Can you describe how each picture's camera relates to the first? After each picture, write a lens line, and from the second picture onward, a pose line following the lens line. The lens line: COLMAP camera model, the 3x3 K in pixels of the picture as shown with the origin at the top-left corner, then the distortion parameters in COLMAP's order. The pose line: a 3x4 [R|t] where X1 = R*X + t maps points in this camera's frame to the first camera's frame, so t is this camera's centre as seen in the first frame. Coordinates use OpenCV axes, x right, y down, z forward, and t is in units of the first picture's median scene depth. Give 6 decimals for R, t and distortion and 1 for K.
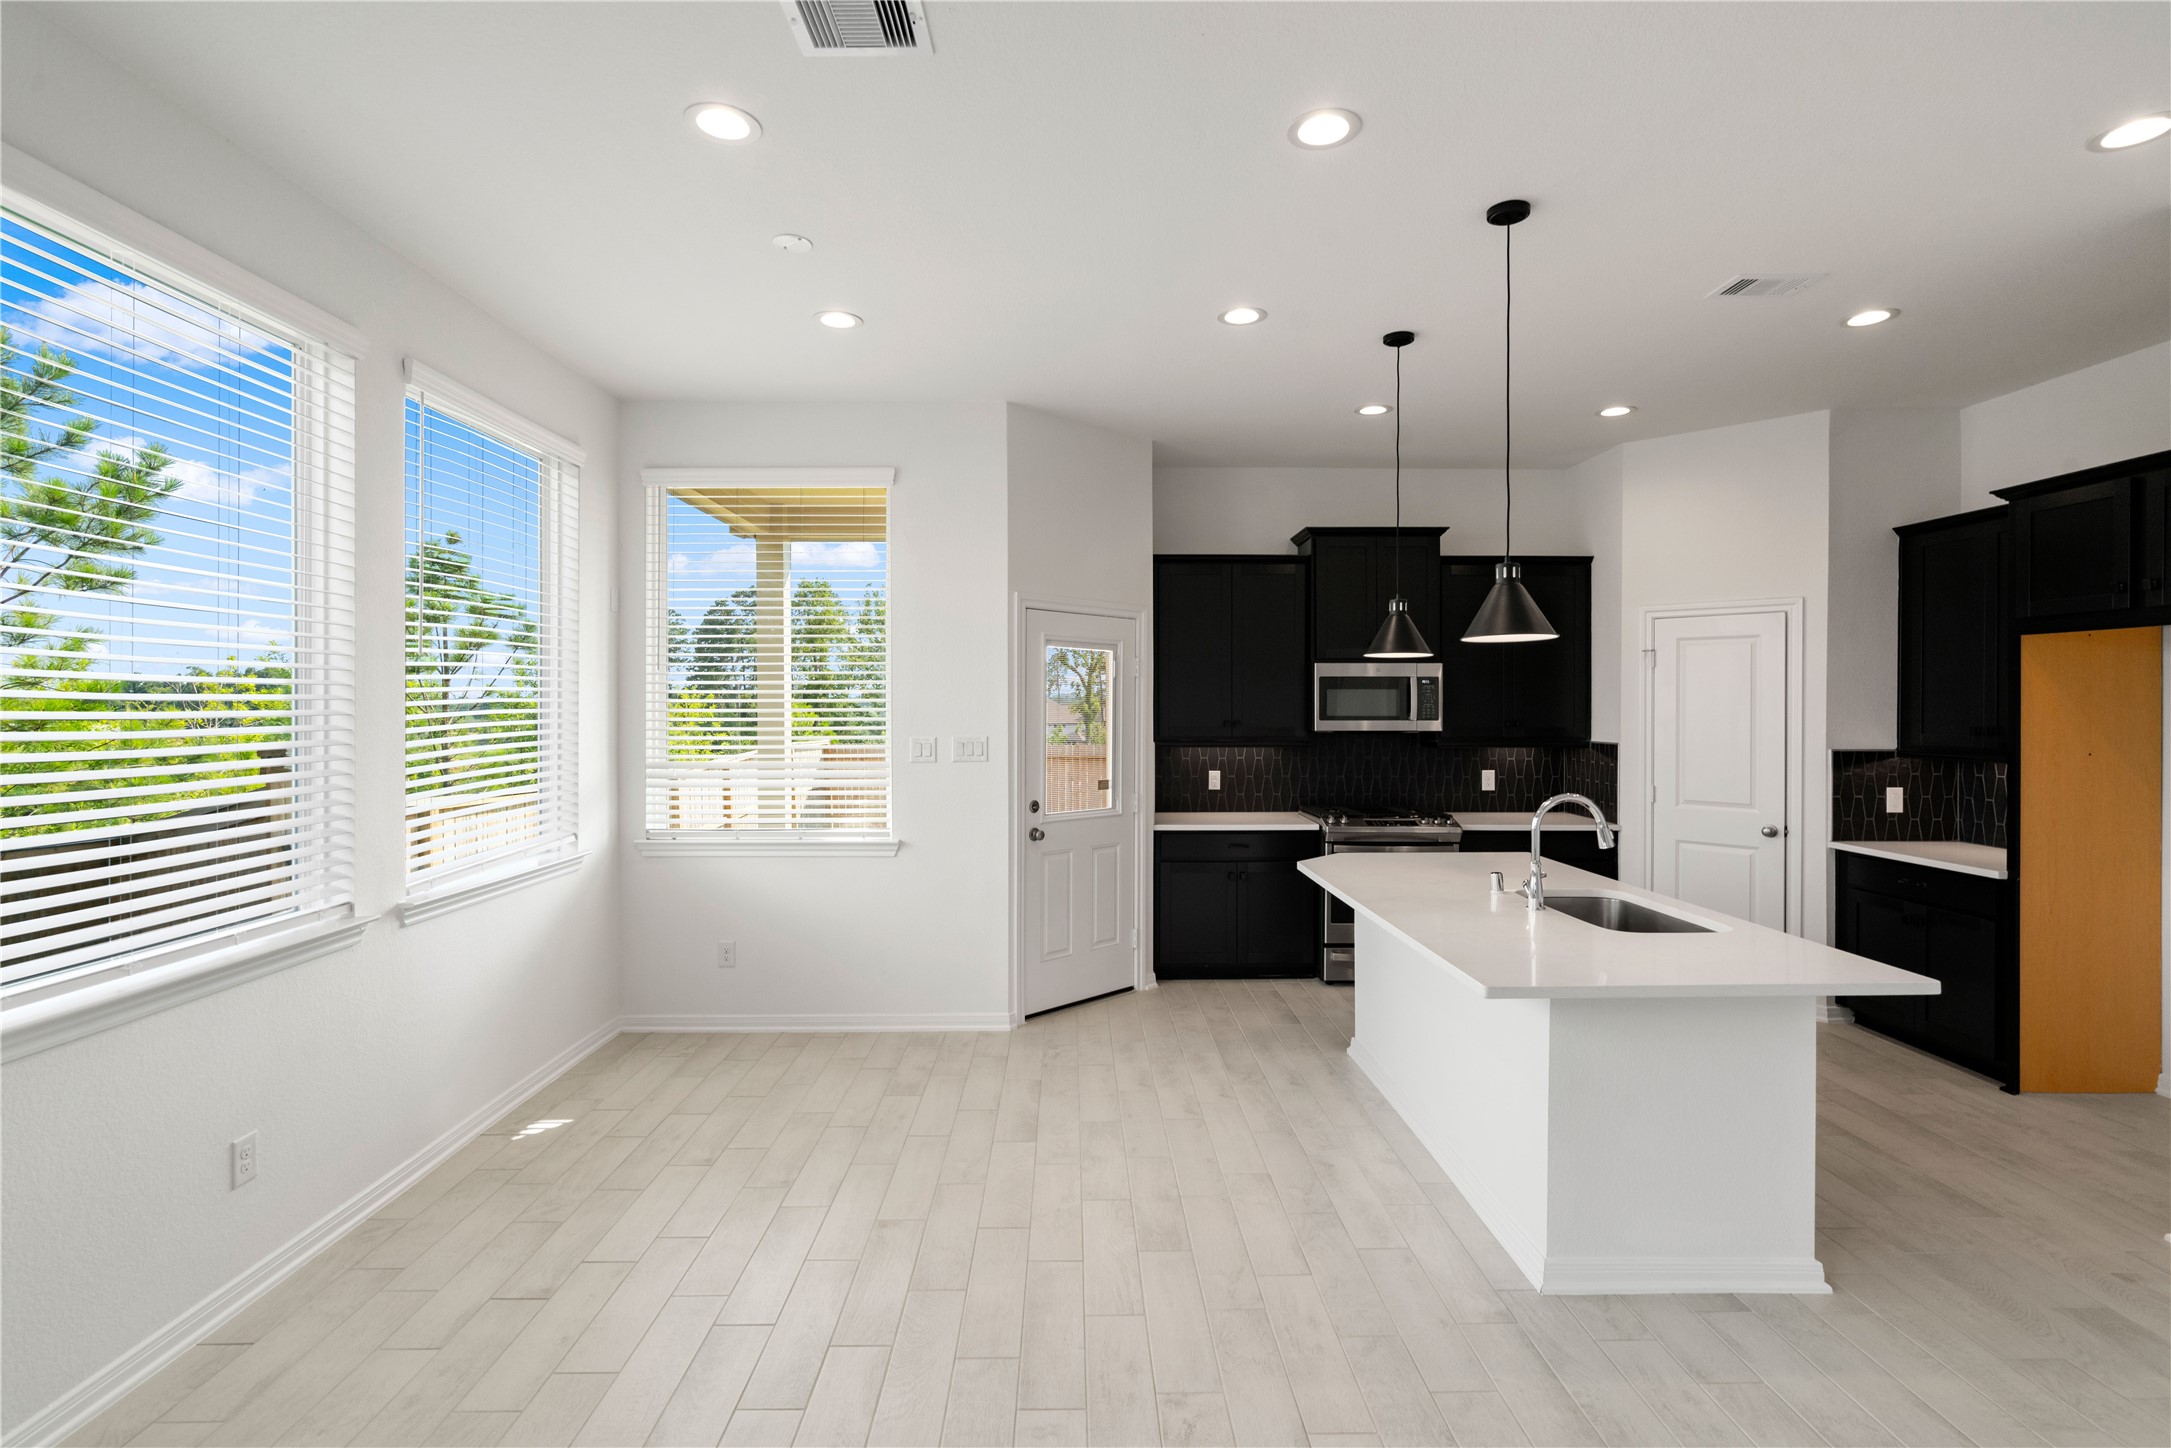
lens RADIAL K [[1031.2, 0, 1081.3], [0, 1031.2, 704.1], [0, 0, 1]] dist [-0.003006, 0.002284]
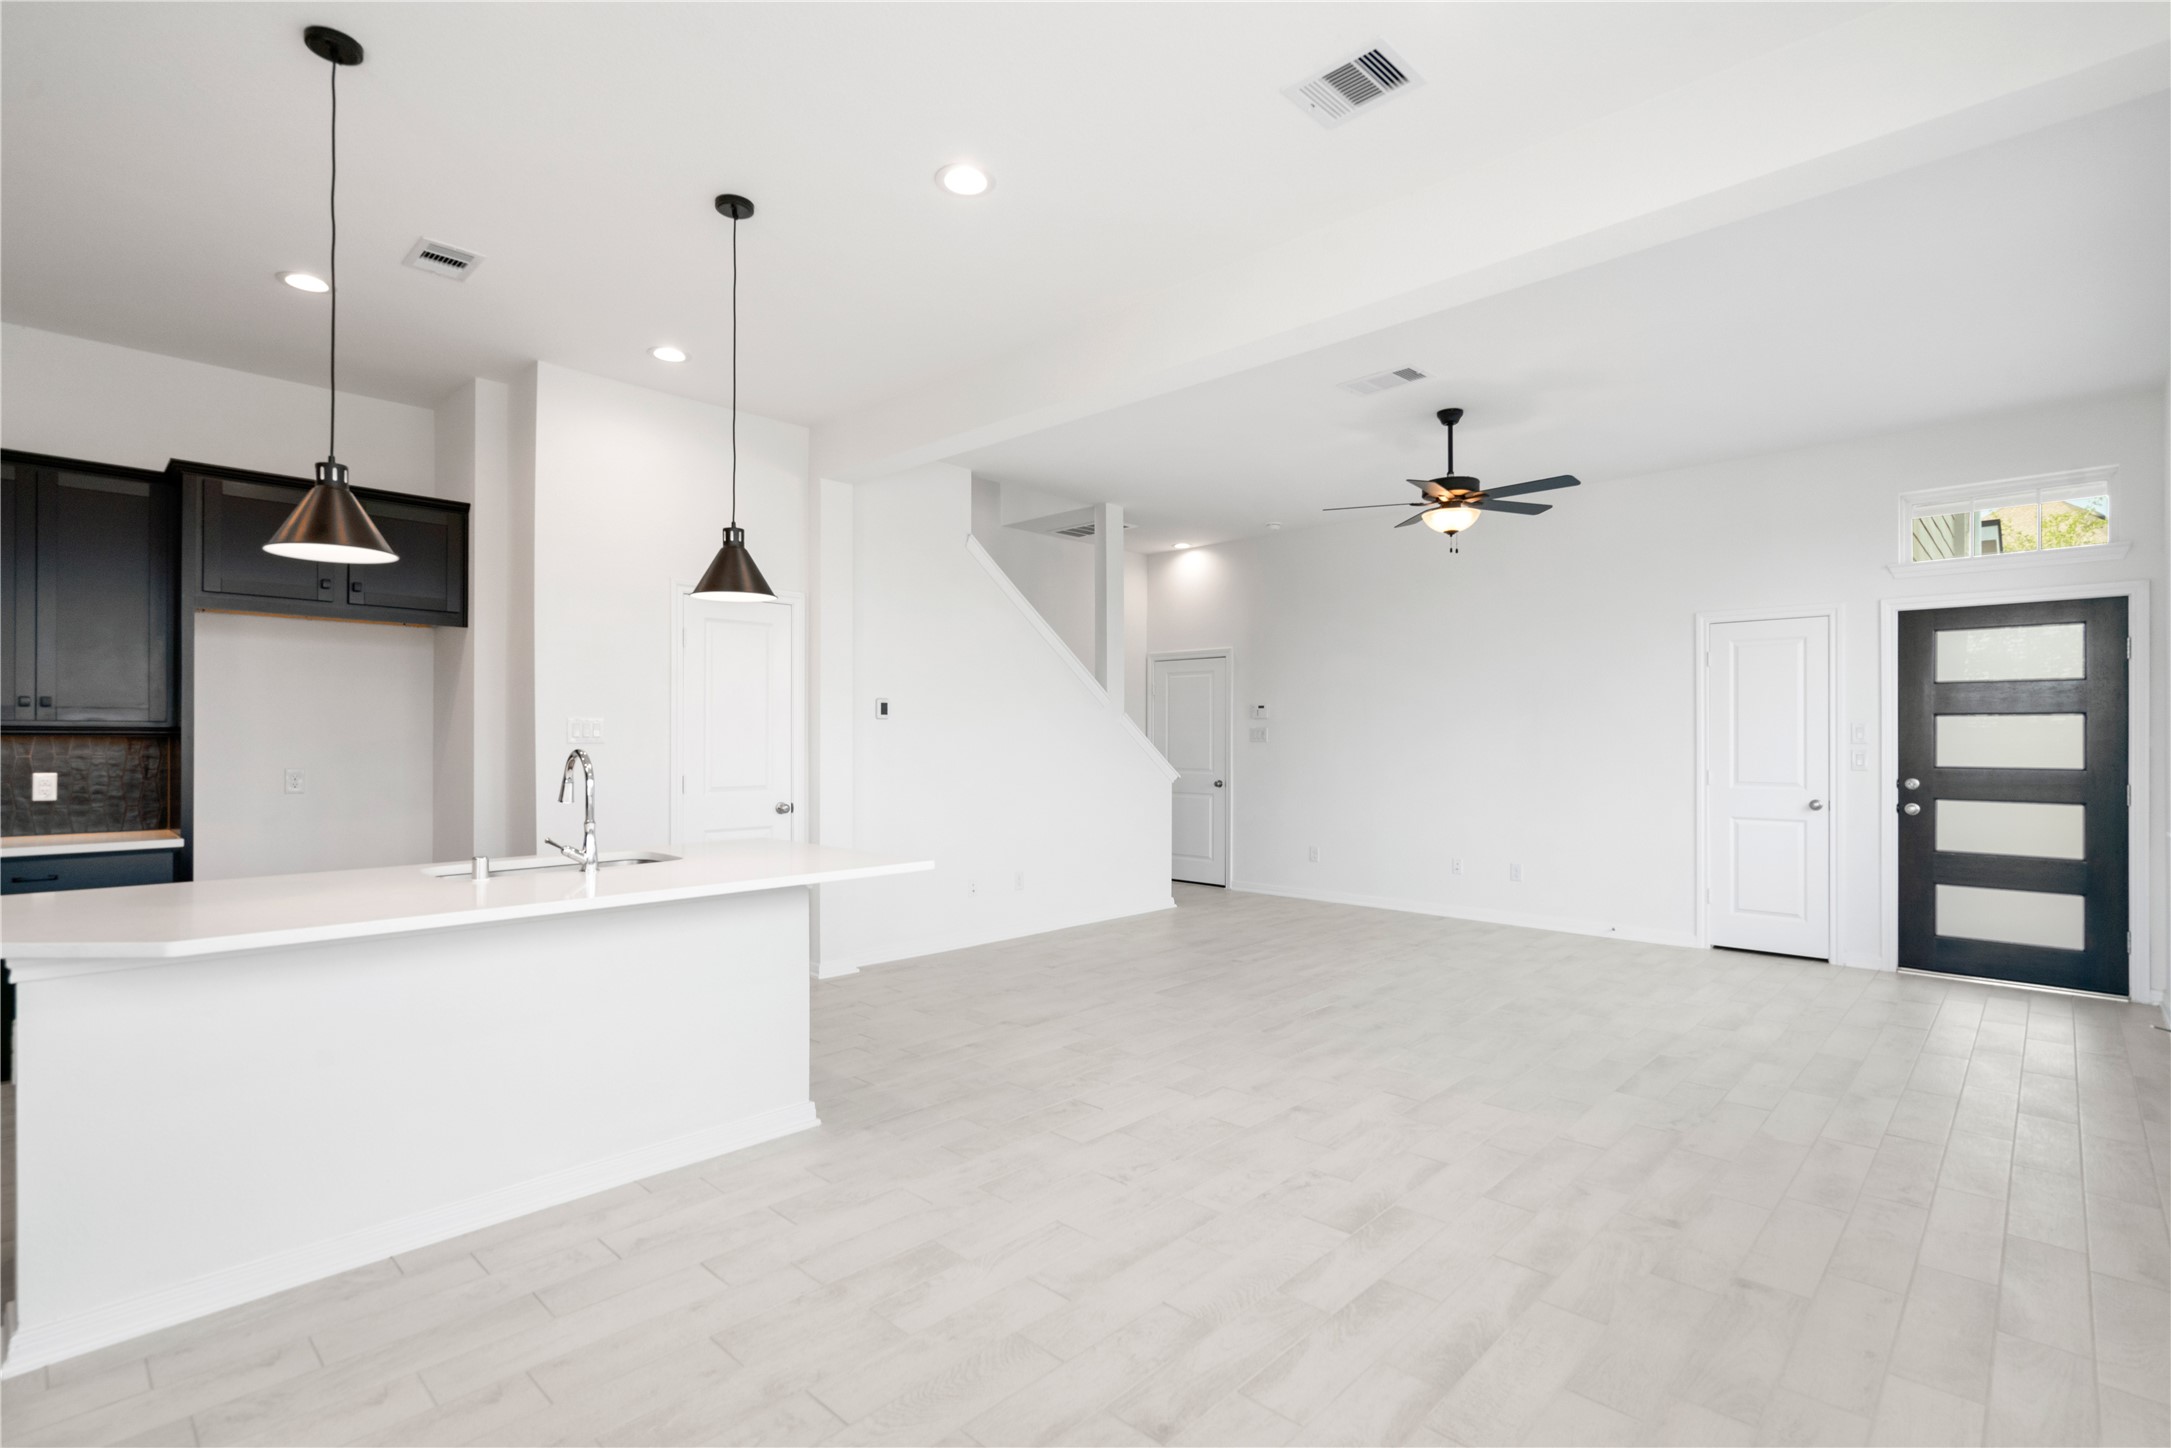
lens RADIAL K [[1031.2, 0, 1088.4], [0, 1031.2, 727.7], [0, 0, 1]] dist [-0.003006, 0.002284]
pose [[-0.720425, 0.001756, 0.693531, -0.366748], [-0.004663, 0.999962, -0.007376, 0.046545], [-0.693517, -0.008548, -0.720389, 0.911170]]
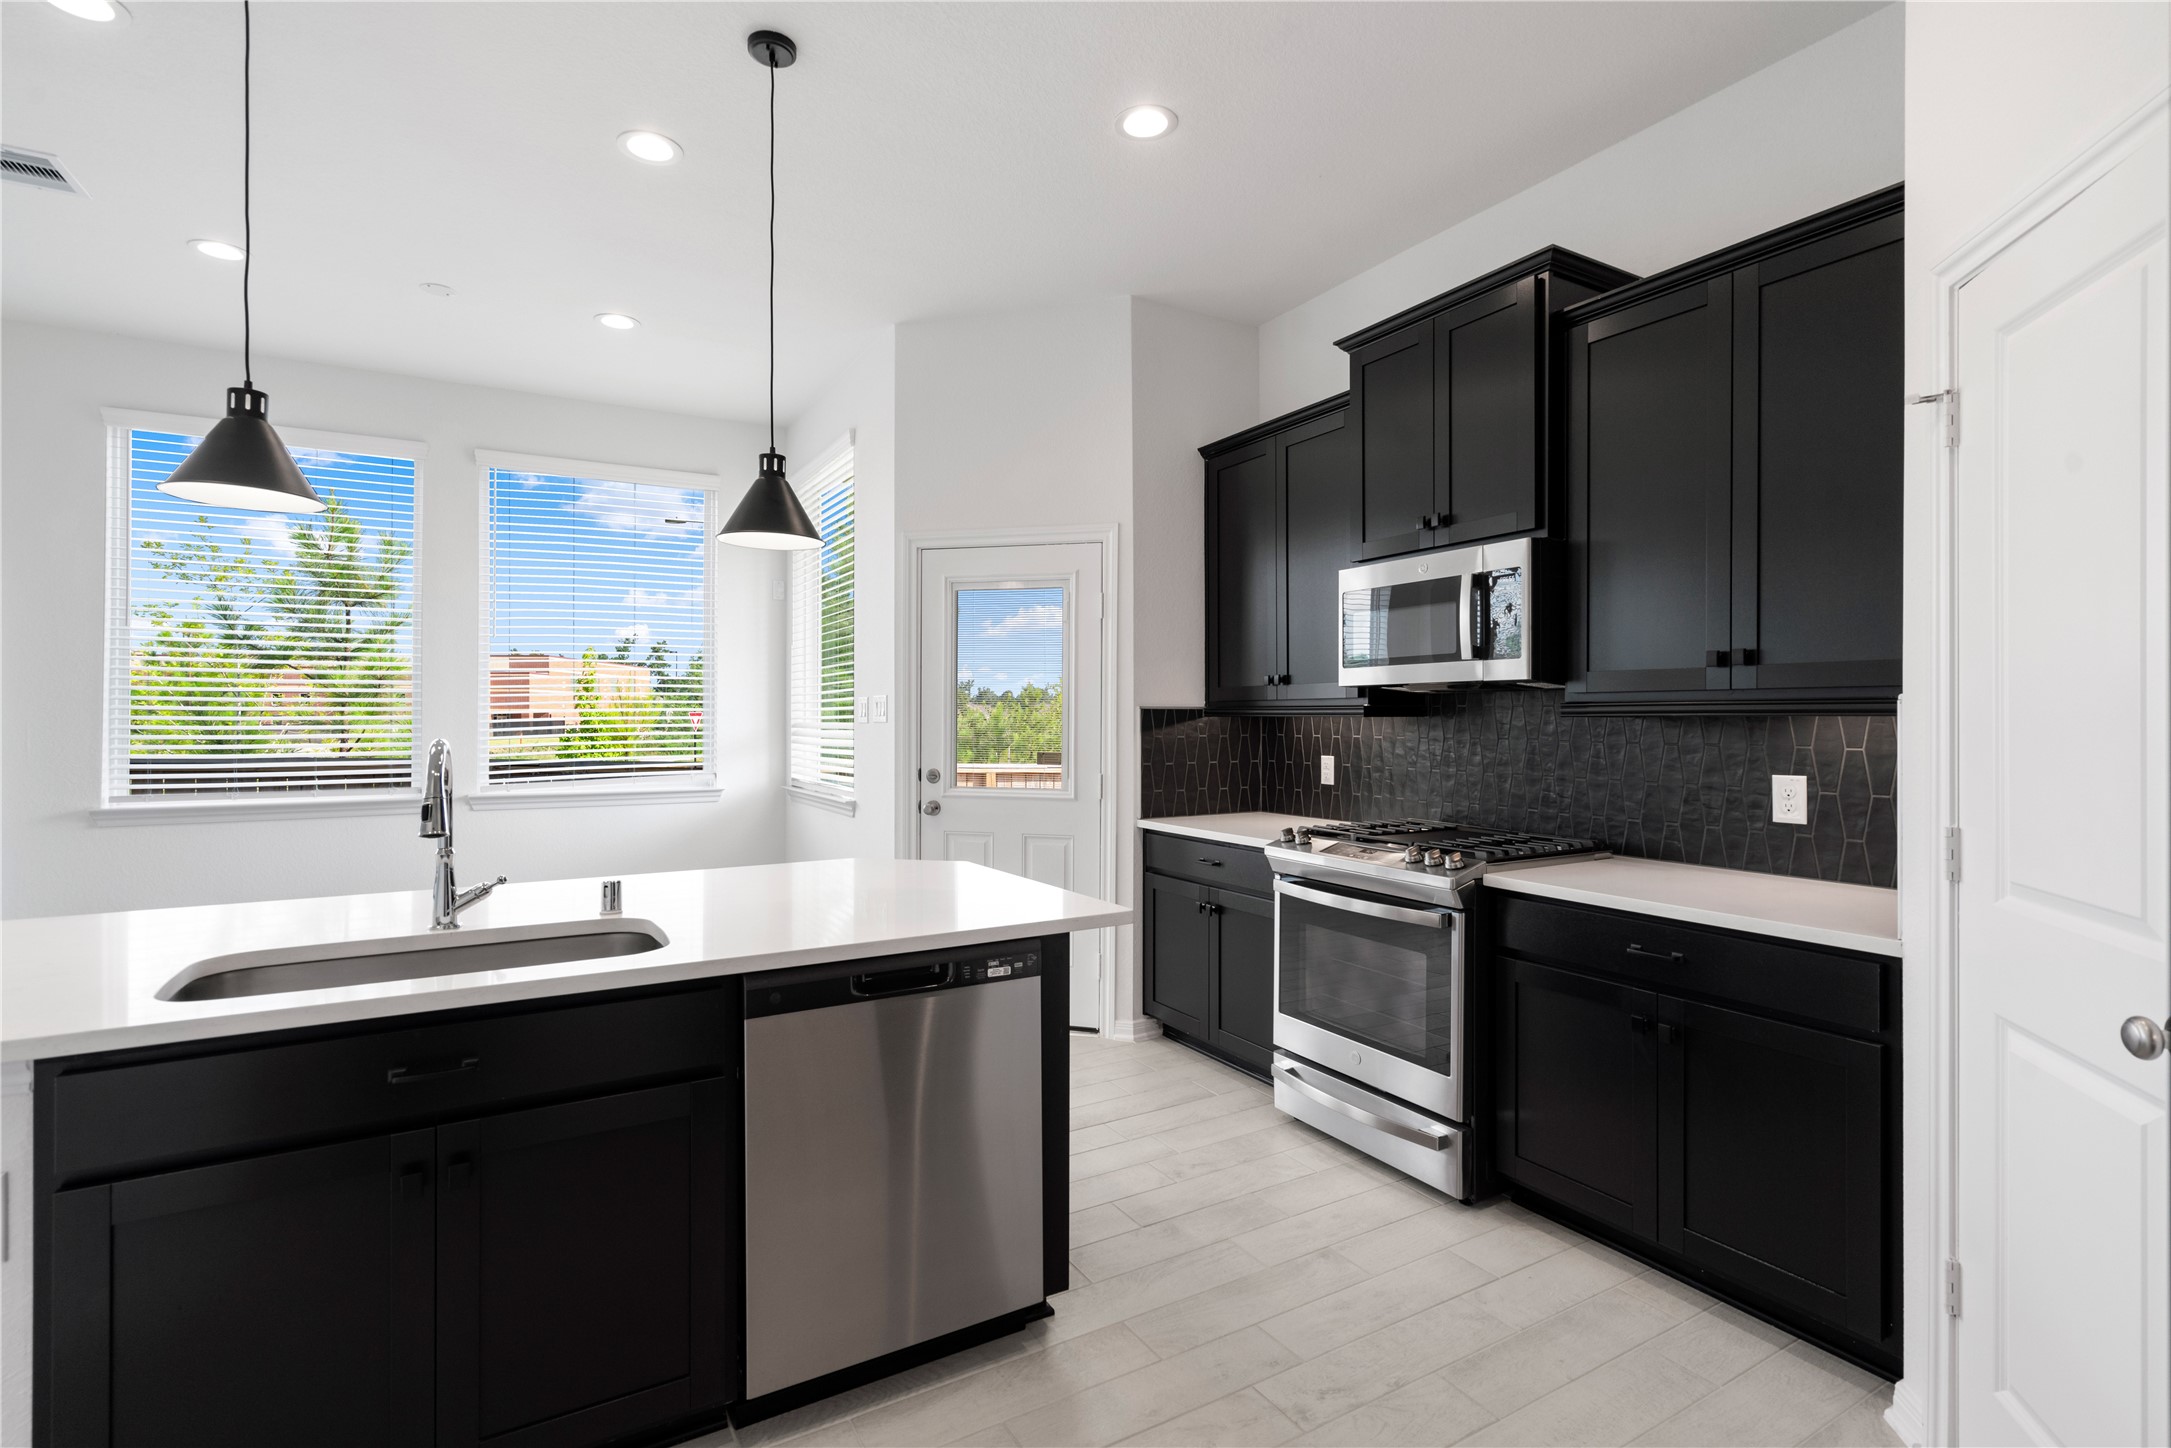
lens RADIAL K [[1031.2, 0, 1059.3], [0, 1031.2, 712.9], [0, 0, 1]] dist [-0.003006, 0.002284]
pose [[0.485412, -0.004400, -0.874274, 0.765474], [0.002482, 0.999990, -0.003654, 0.049547], [0.874282, -0.000396, 0.485418, 0.672335]]
